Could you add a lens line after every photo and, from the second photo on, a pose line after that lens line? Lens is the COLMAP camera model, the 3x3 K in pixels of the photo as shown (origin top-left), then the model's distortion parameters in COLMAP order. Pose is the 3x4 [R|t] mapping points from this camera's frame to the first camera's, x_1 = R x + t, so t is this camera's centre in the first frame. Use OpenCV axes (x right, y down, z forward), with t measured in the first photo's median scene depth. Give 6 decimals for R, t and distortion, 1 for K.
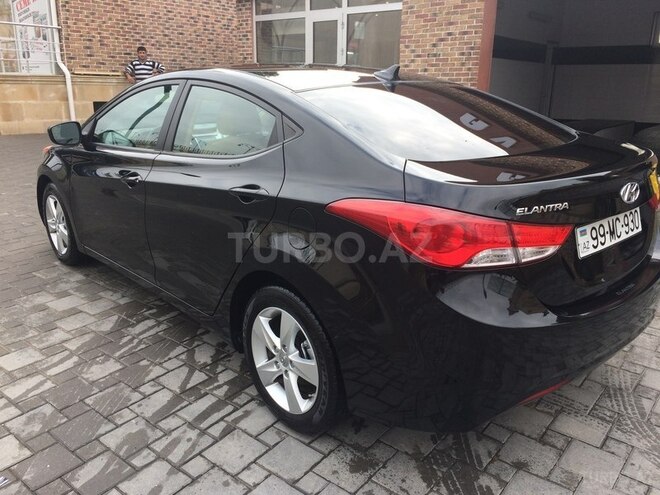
lens RADIAL K [[568.6, 0, 334.9], [0, 568.6, 247.4], [0, 0, 1]] dist [0.052586, -0.052662]
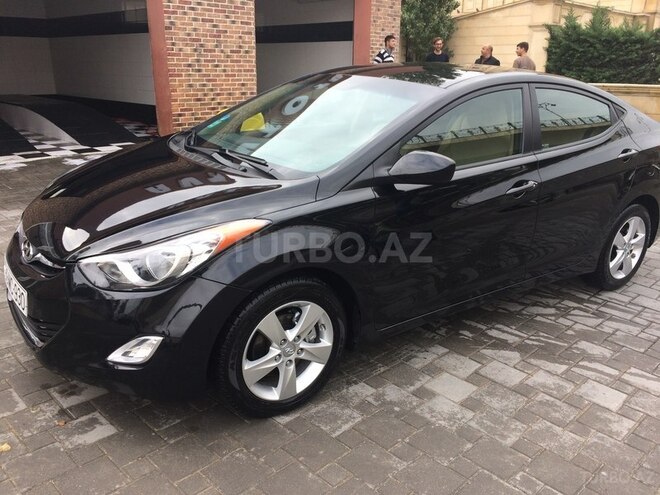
lens RADIAL K [[568.6, 0, 330.5], [0, 568.6, 248.8], [0, 0, 1]] dist [0.052586, -0.052662]
pose [[0.100916, -0.329439, 0.938768, -1.330295], [0.247203, 0.922297, 0.297085, -0.393149], [-0.963694, 0.202086, 0.174513, 1.158705]]
